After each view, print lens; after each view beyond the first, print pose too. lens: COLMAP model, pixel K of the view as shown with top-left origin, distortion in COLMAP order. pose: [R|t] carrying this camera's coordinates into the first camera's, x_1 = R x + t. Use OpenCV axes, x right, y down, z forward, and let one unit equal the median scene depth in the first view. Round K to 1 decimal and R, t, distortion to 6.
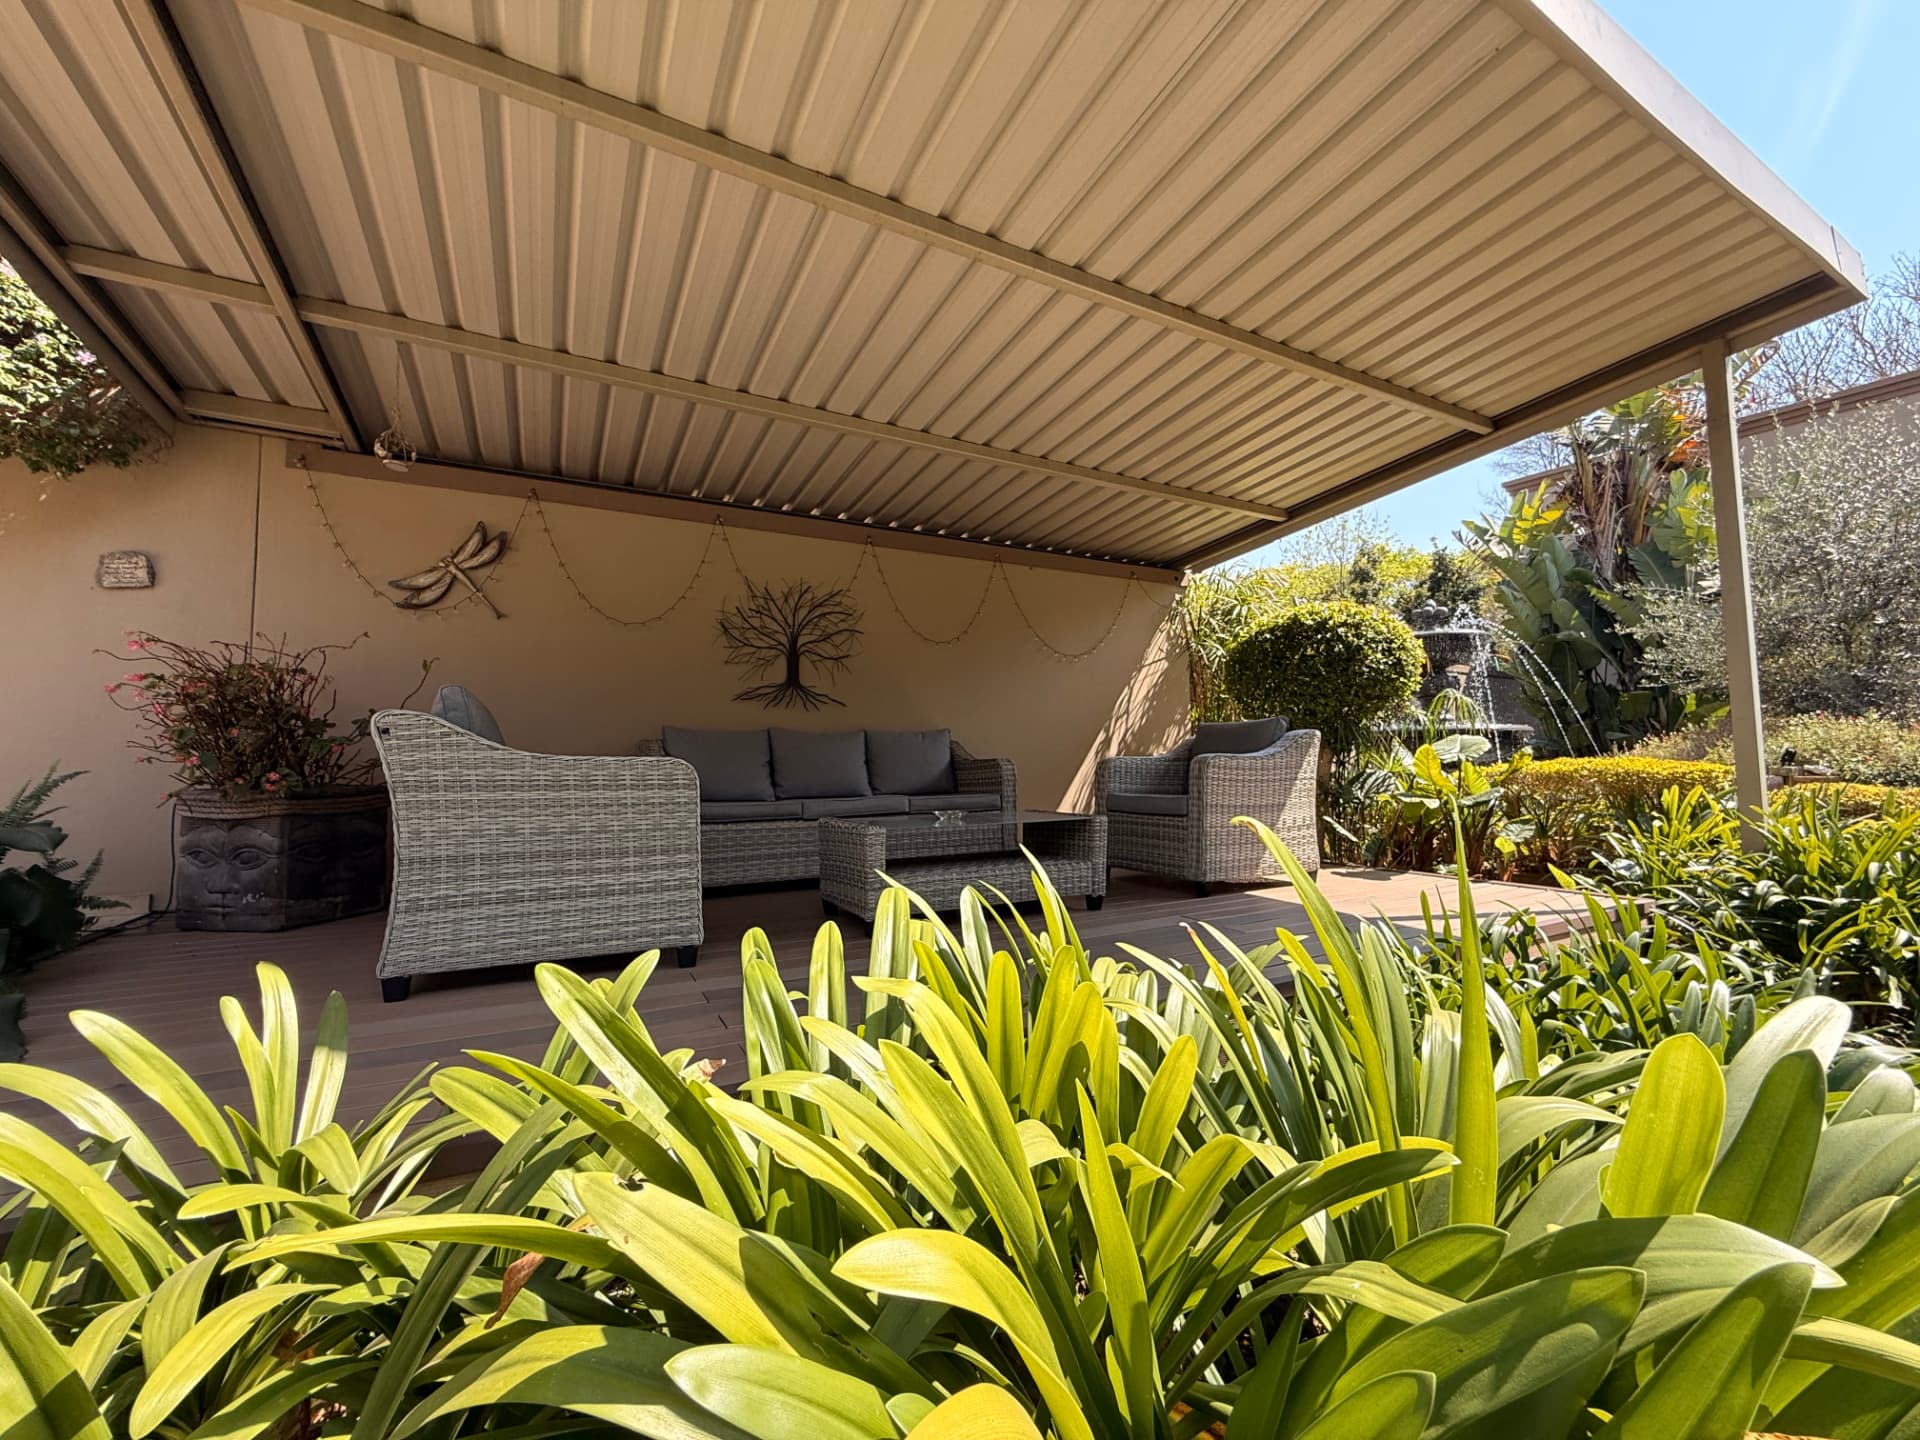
lens RADIAL K [[760.2, 0, 949.0], [0, 760.2, 718.2], [0, 0, 1]] dist [-0.001507, -0.000051]
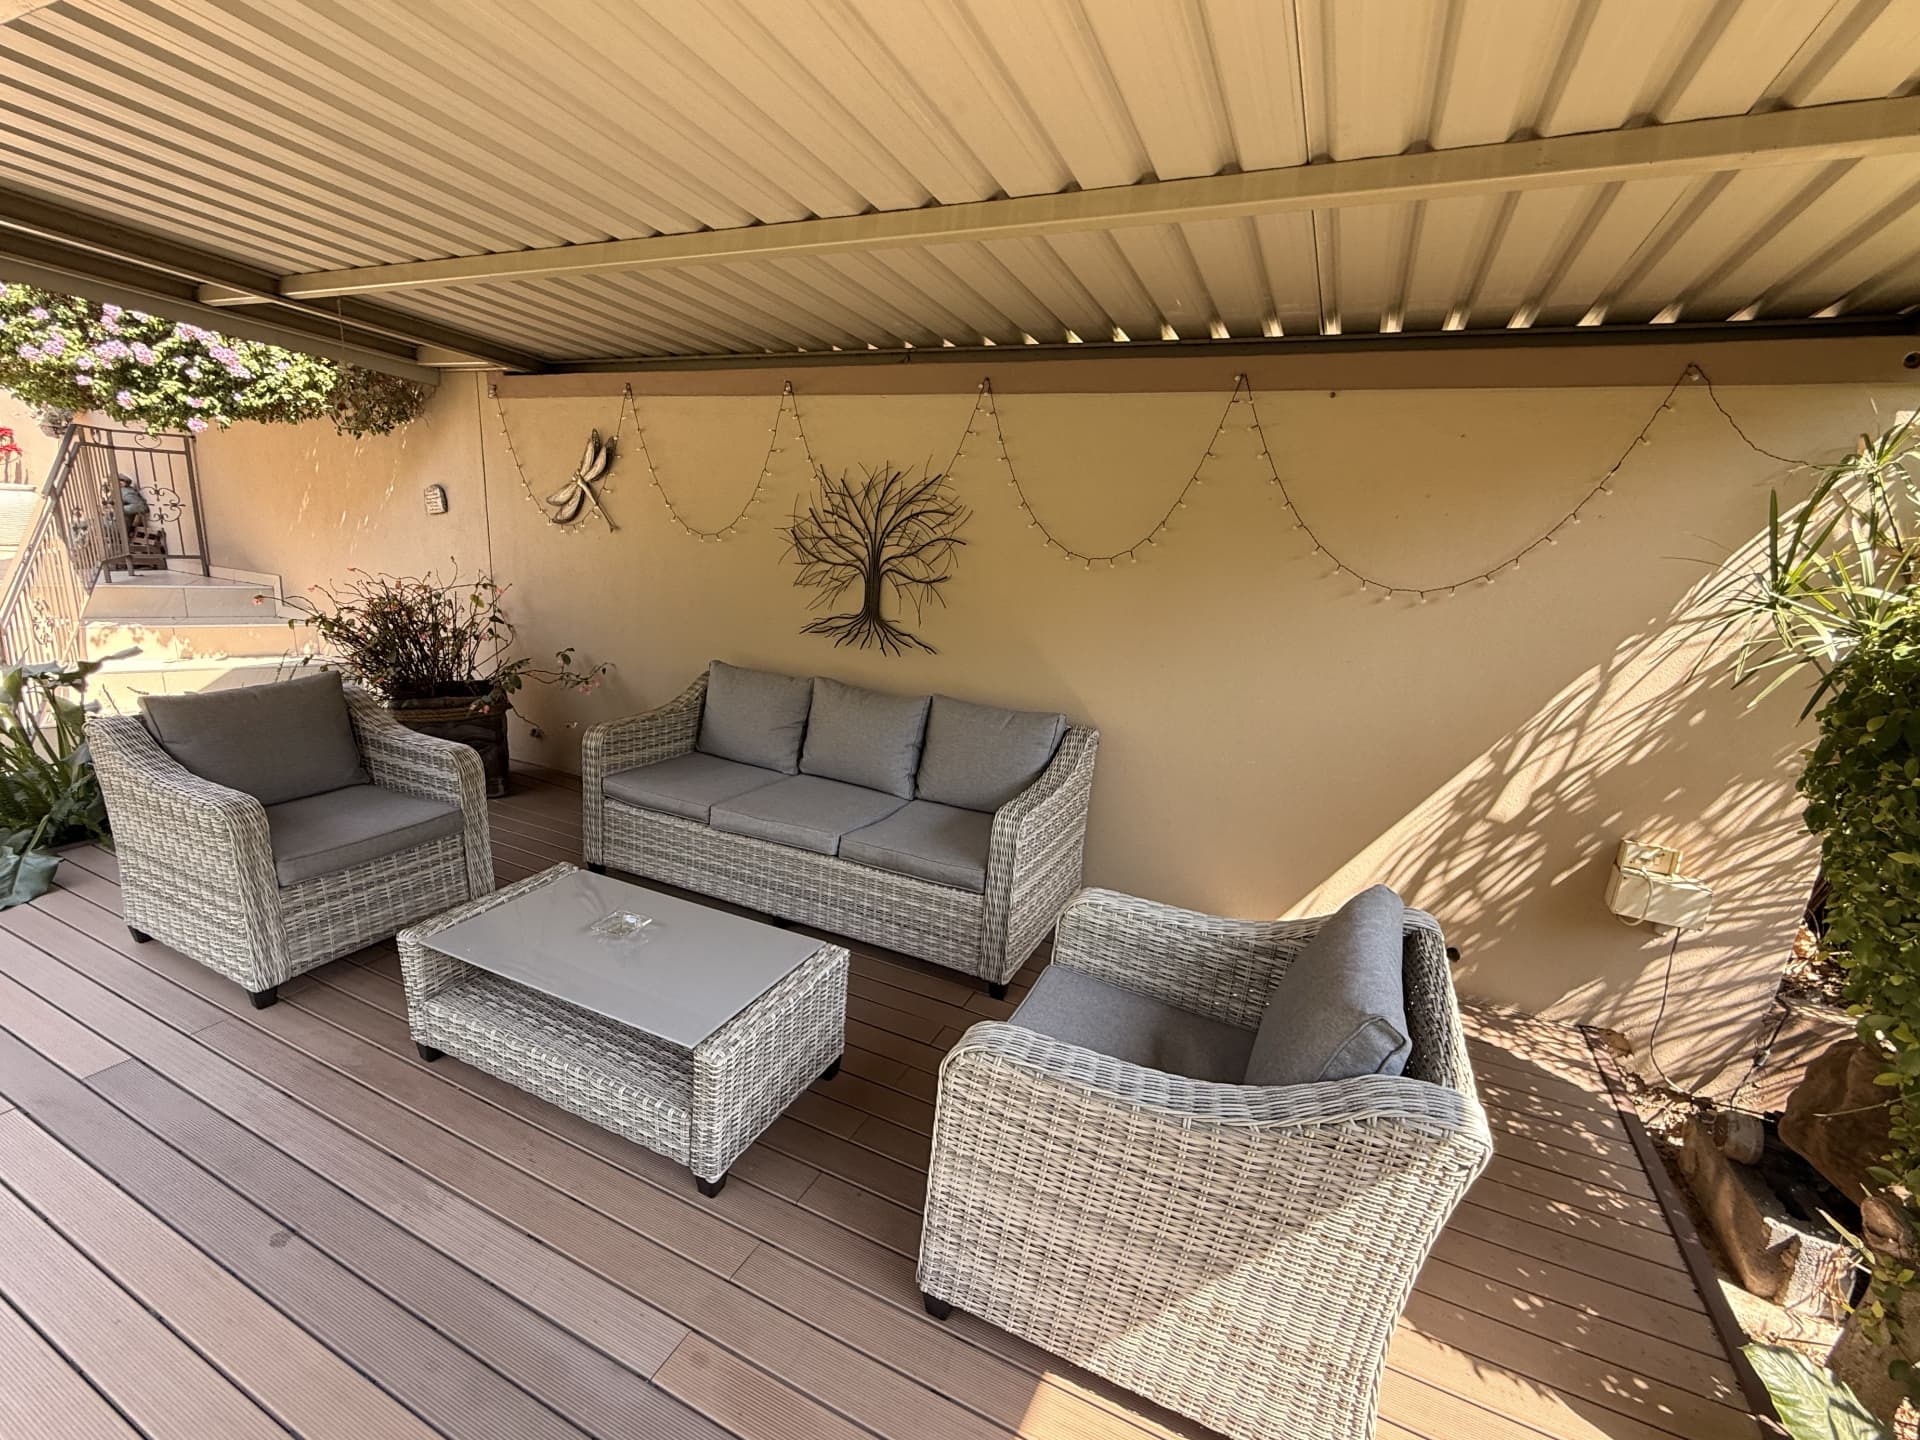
lens RADIAL K [[832.3, 0, 964.1], [0, 832.3, 717.3], [0, 0, 1]] dist [0.002123, -0.000267]
pose [[0.603756, 0.229587, -0.763392, 0.482859], [-0.009074, 0.959547, 0.281404, -0.177641], [0.797117, -0.162972, 0.581415, 0.592036]]
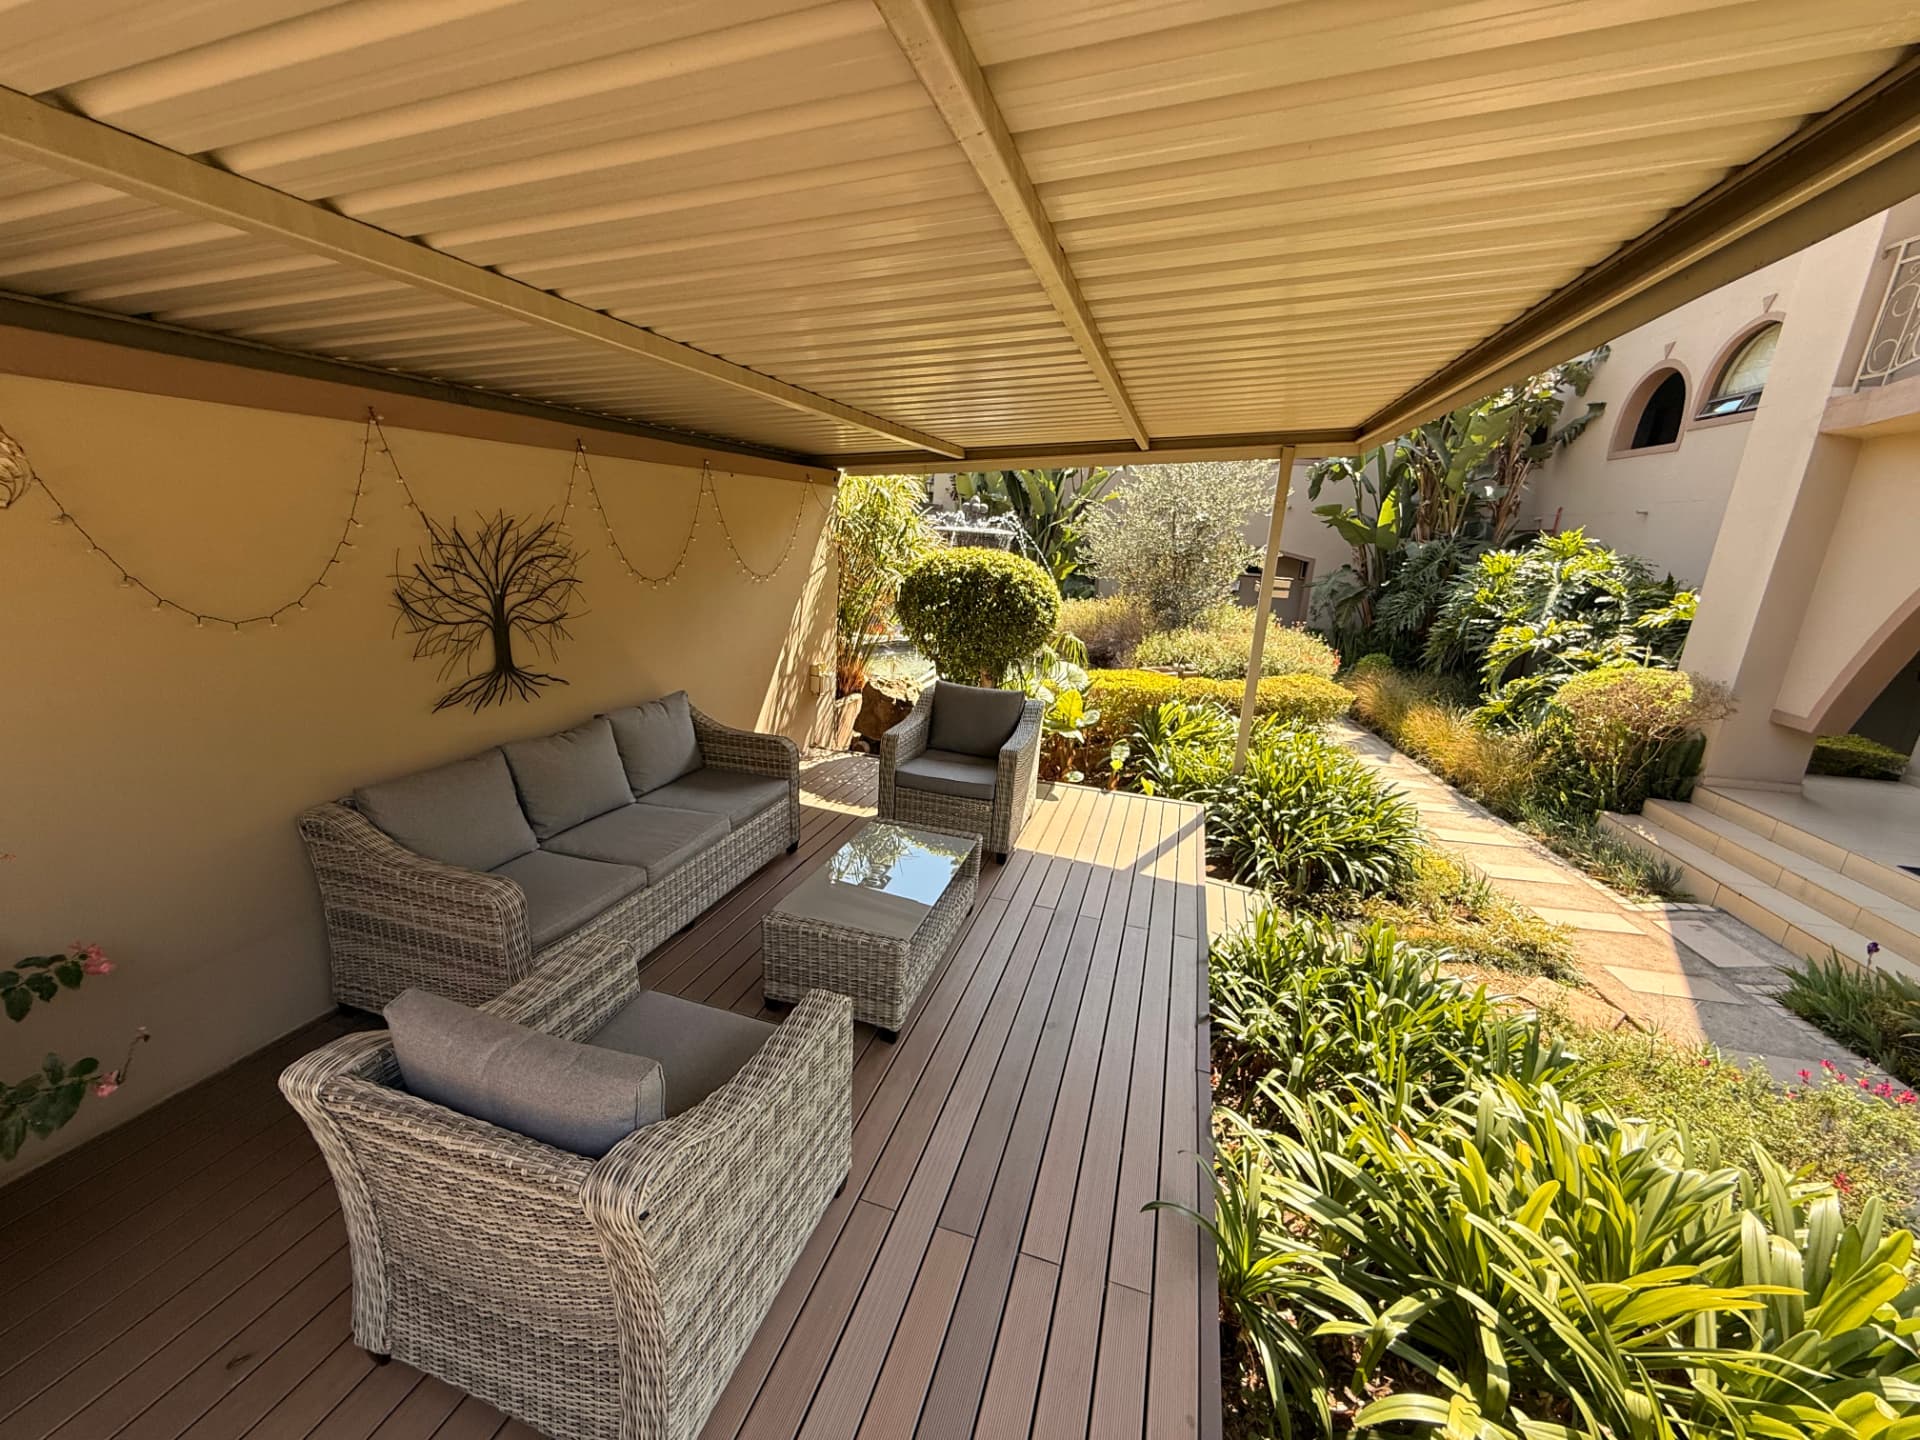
lens RADIAL K [[760.2, 0, 953.2], [0, 760.2, 720.4], [0, 0, 1]] dist [-0.001507, -0.000051]
pose [[0.707597, -0.127940, 0.694937, -0.408445], [-0.109507, 0.951735, 0.286720, -0.246740], [-0.698079, -0.278982, 0.659435, 0.233482]]
